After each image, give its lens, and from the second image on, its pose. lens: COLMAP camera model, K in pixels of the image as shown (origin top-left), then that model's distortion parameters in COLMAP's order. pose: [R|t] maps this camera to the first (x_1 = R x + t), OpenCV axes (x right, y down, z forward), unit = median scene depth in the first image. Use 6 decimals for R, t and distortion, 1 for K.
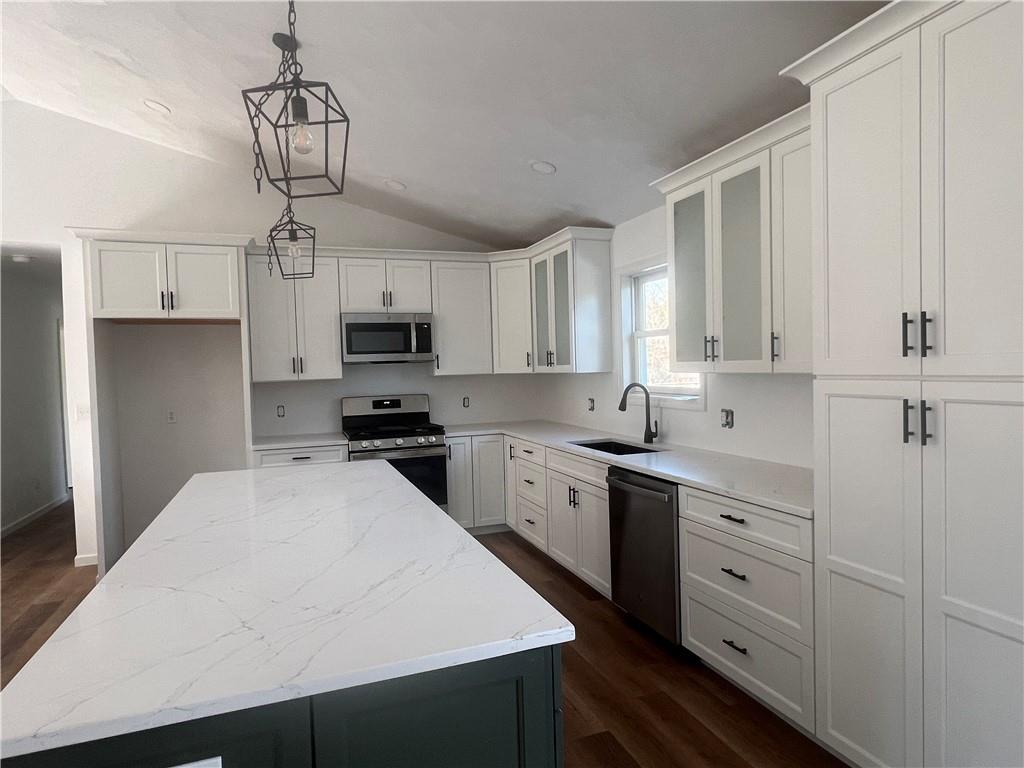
lens RADIAL K [[598.0, 0, 512.0], [0, 598.0, 384.0], [0, 0, 1]] dist [-0.001931, 0.000078]
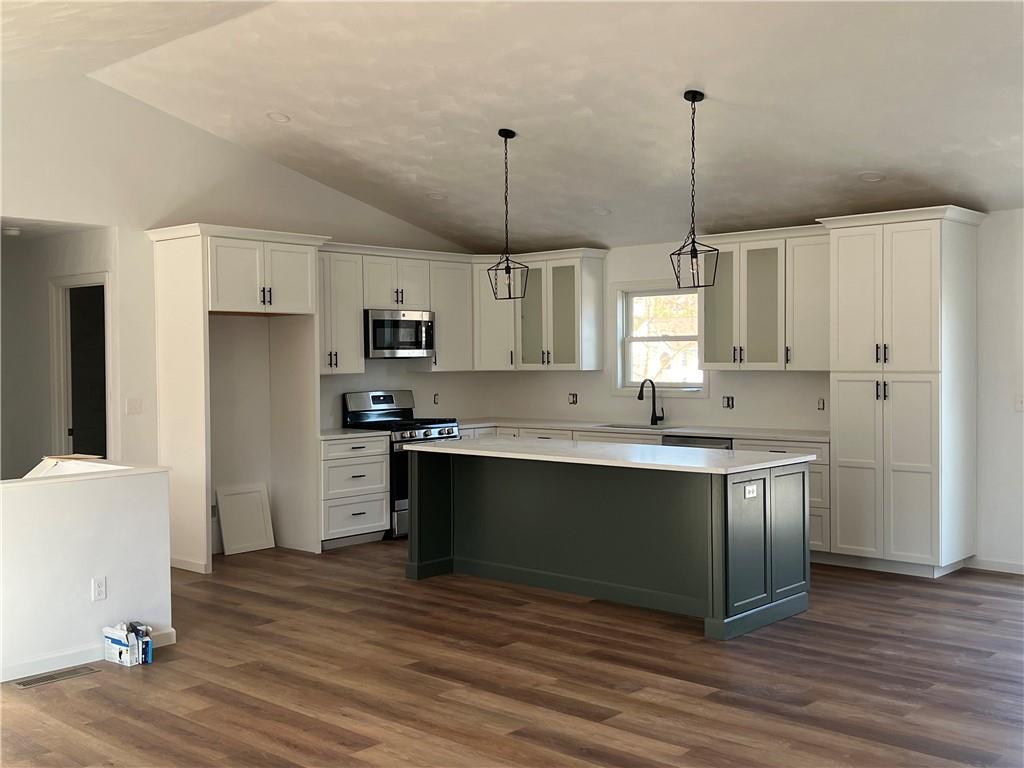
lens RADIAL K [[1080.3, 0, 512.0], [0, 1080.3, 384.0], [0, 0, 1]] dist [0.171252, -0.440424]
pose [[0.889405, 0.007192, 0.457064, -0.997970], [-0.001071, 0.999906, -0.013649, 0.037899], [-0.457119, 0.011650, 0.889329, -0.838168]]
